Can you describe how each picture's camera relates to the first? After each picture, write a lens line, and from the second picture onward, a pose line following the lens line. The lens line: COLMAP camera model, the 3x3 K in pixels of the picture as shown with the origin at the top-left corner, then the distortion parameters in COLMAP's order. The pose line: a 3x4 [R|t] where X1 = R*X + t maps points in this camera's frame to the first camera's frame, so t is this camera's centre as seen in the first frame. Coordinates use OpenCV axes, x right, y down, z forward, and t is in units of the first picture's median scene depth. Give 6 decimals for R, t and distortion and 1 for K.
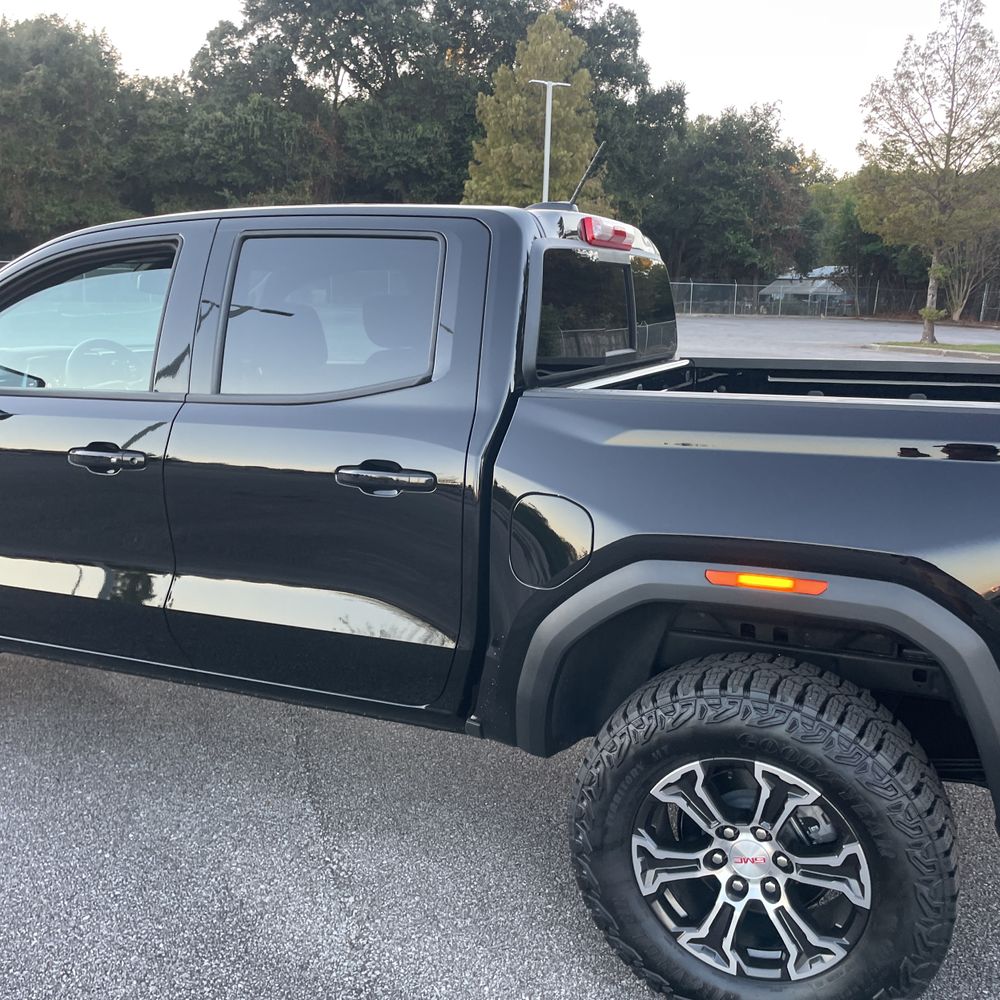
lens RADIAL K [[1012.5, 0, 502.2], [0, 1012.5, 472.1], [0, 0, 1]] dist [0.030479, 0.000000]
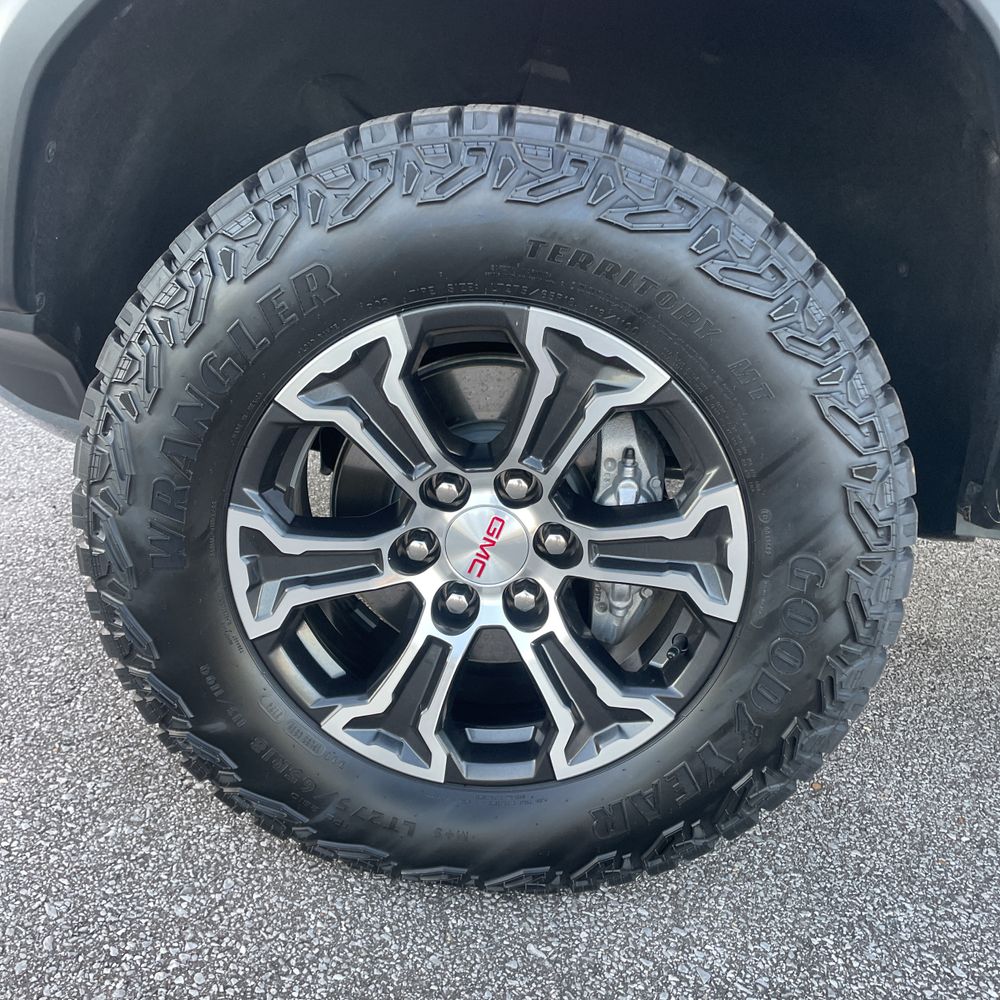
lens RADIAL K [[1012.5, 0, 495.4], [0, 1012.5, 498.4], [0, 0, 1]] dist [0.030479, 0.000000]
pose [[0.932576, 0.001627, 0.360970, 0.079022], [-0.065330, 0.984237, 0.164347, 0.279812], [-0.355013, -0.176848, 0.917982, 0.573184]]
